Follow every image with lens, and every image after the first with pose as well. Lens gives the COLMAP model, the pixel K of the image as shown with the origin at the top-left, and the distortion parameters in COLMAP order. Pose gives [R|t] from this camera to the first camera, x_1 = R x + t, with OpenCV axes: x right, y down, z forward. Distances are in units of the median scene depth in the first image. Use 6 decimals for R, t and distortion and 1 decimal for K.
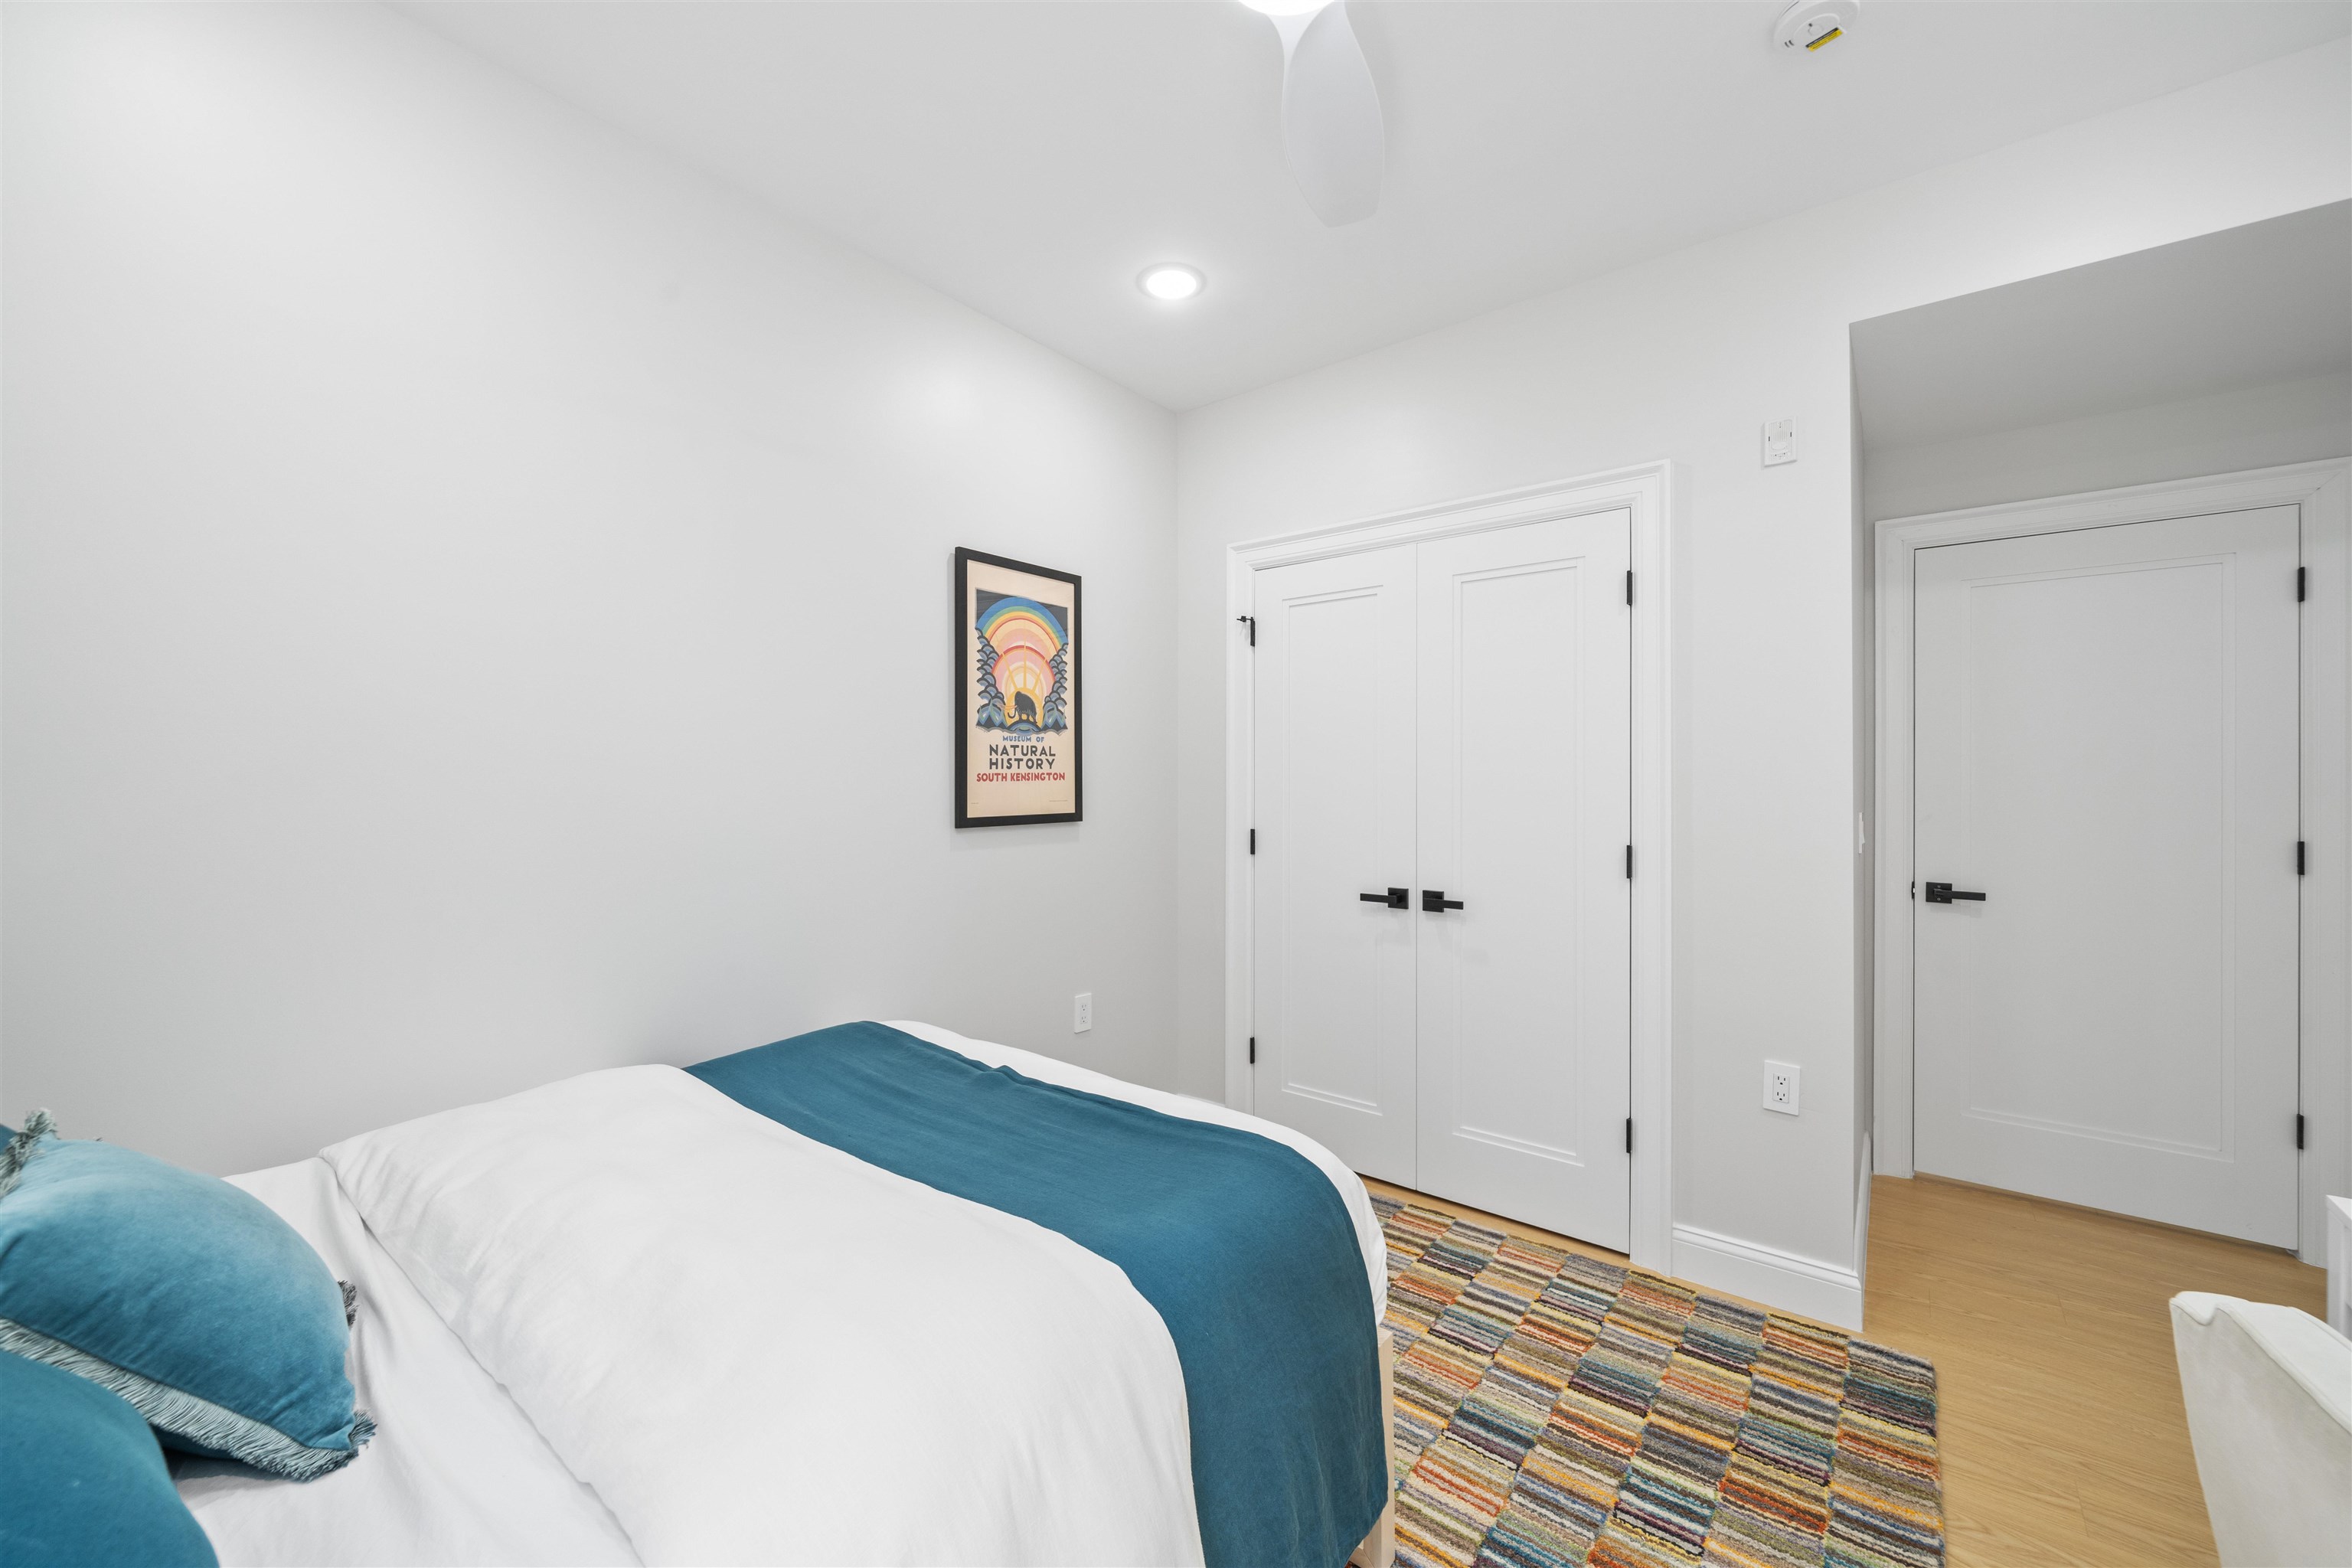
lens RADIAL K [[914.3, 0, 1177.4], [0, 914.3, 779.9], [0, 0, 1]] dist [-0.004041, -0.000175]
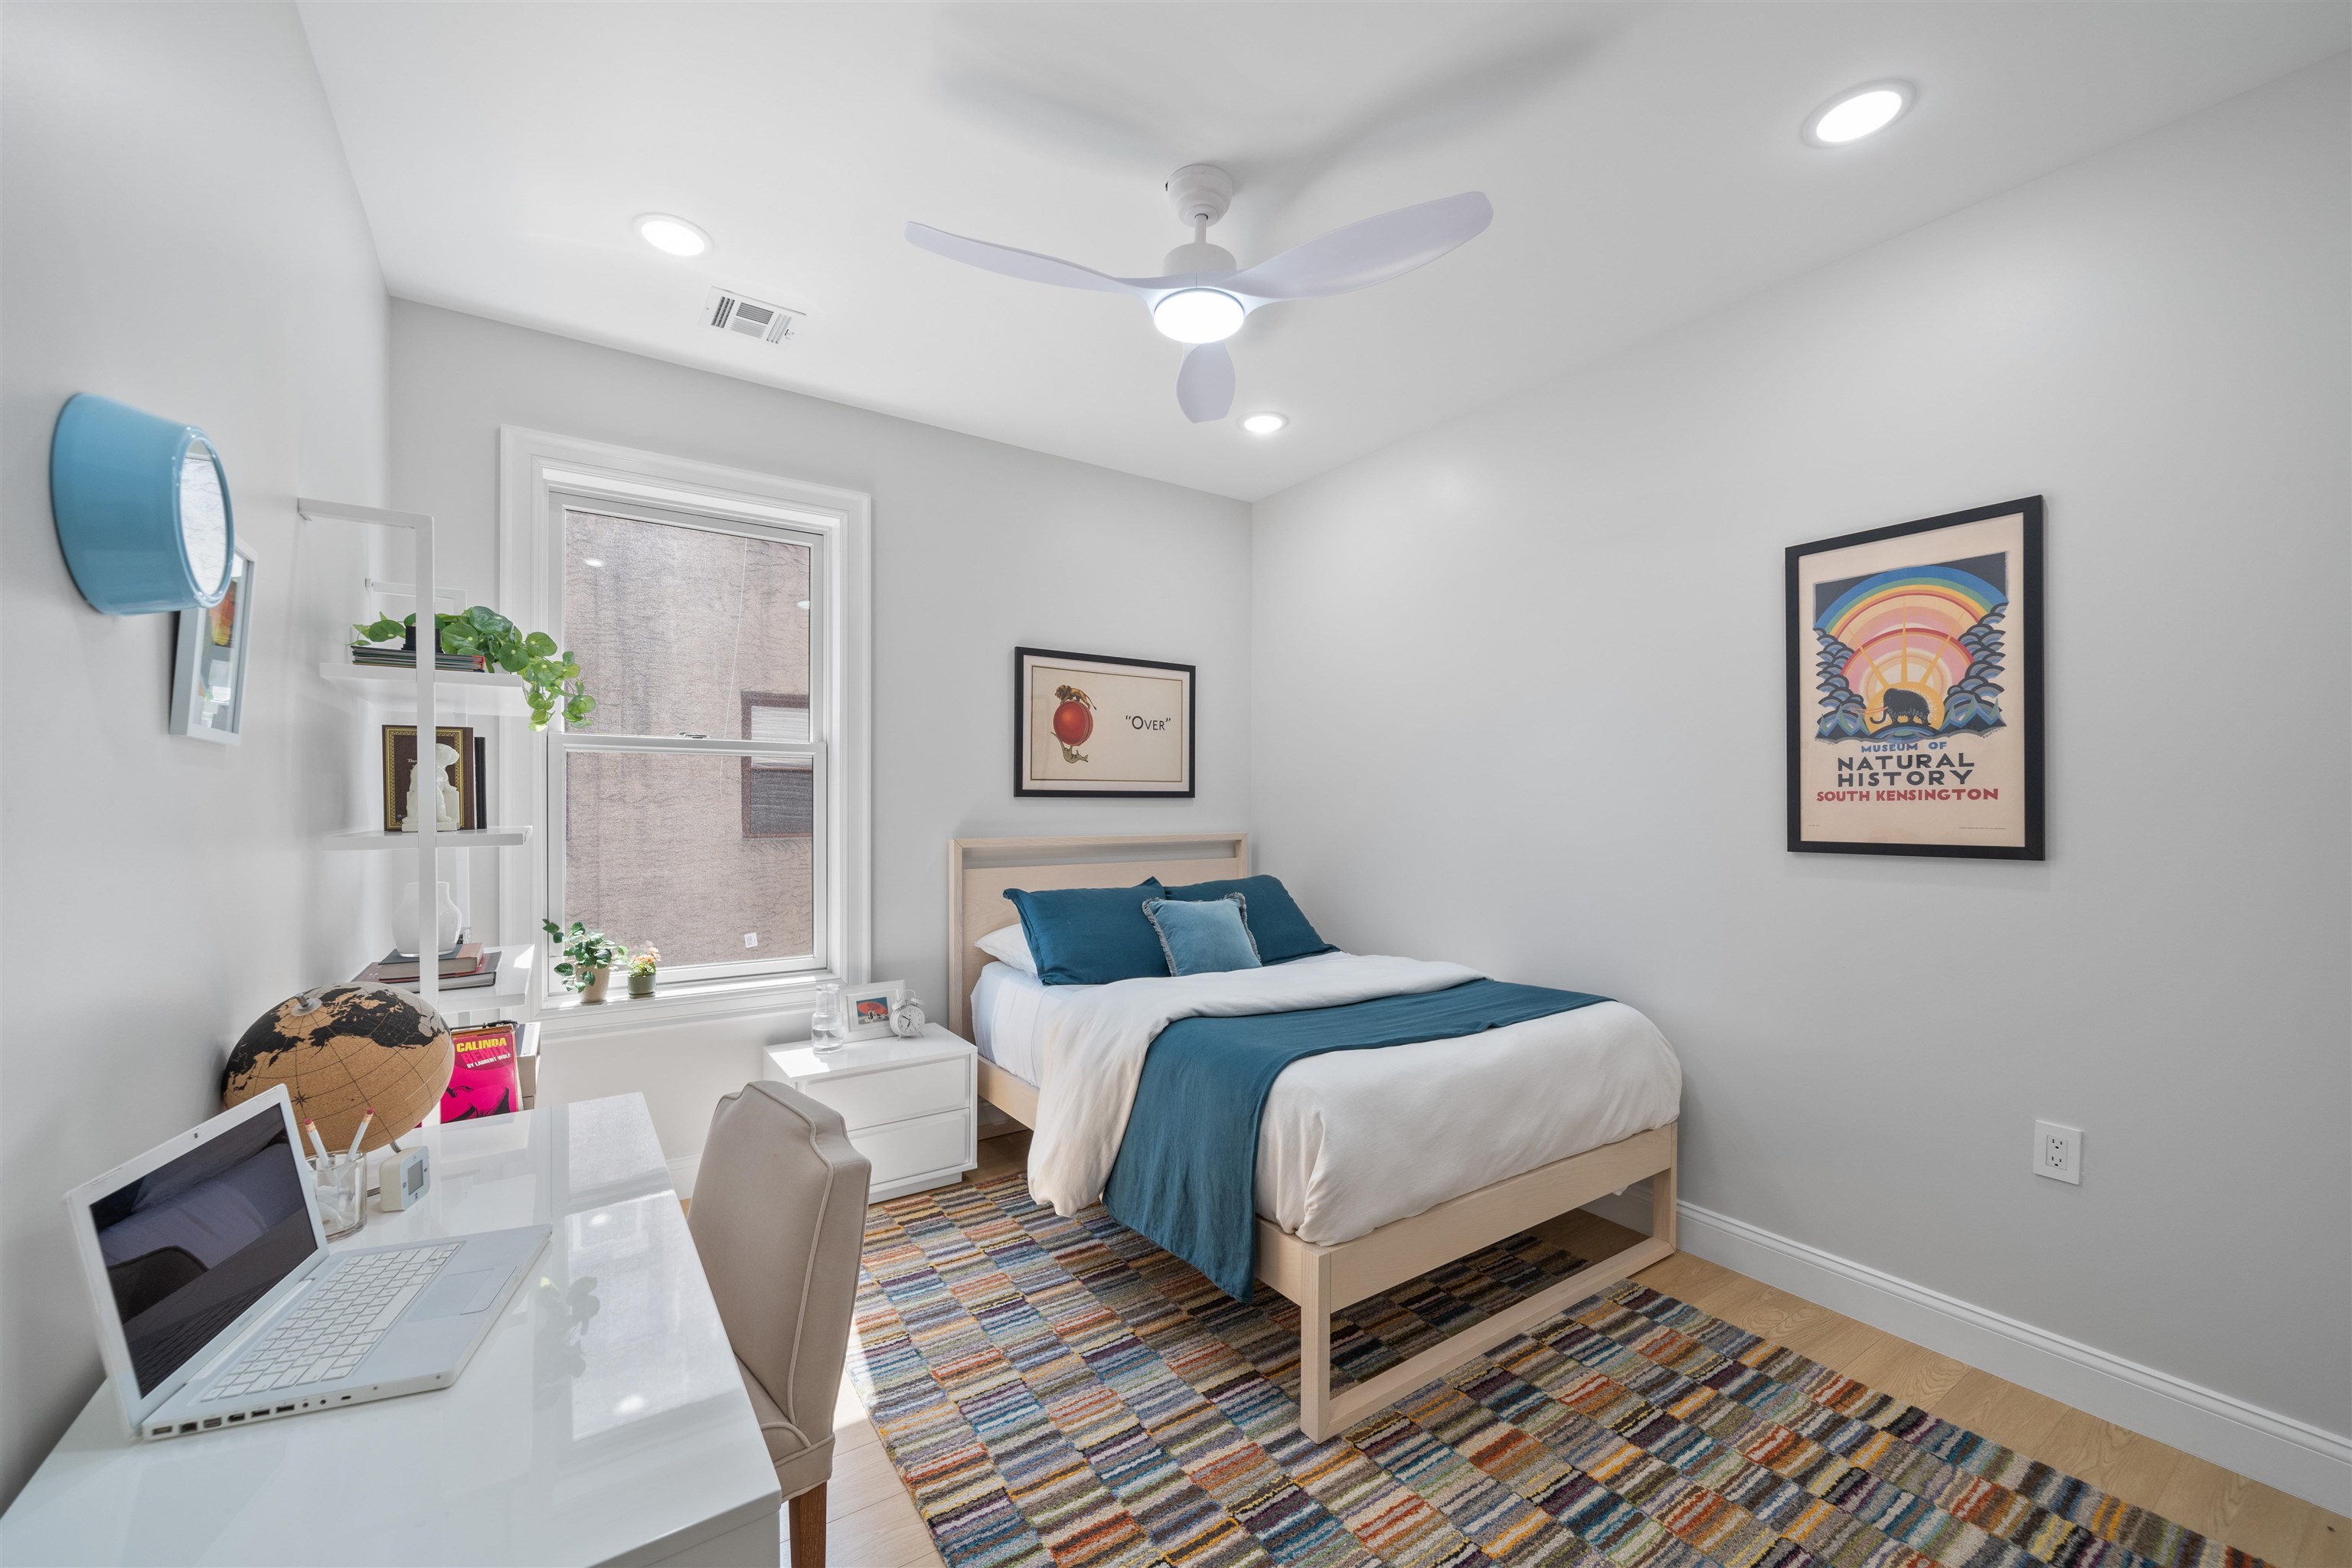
lens RADIAL K [[914.3, 0, 1175.7], [0, 914.3, 795.1], [0, 0, 1]] dist [-0.004041, -0.000175]
pose [[-0.289769, -0.001477, -0.957095, 0.776931], [0.003203, 0.999992, -0.002513, -0.003586], [0.957091, -0.003794, -0.289762, 0.634106]]
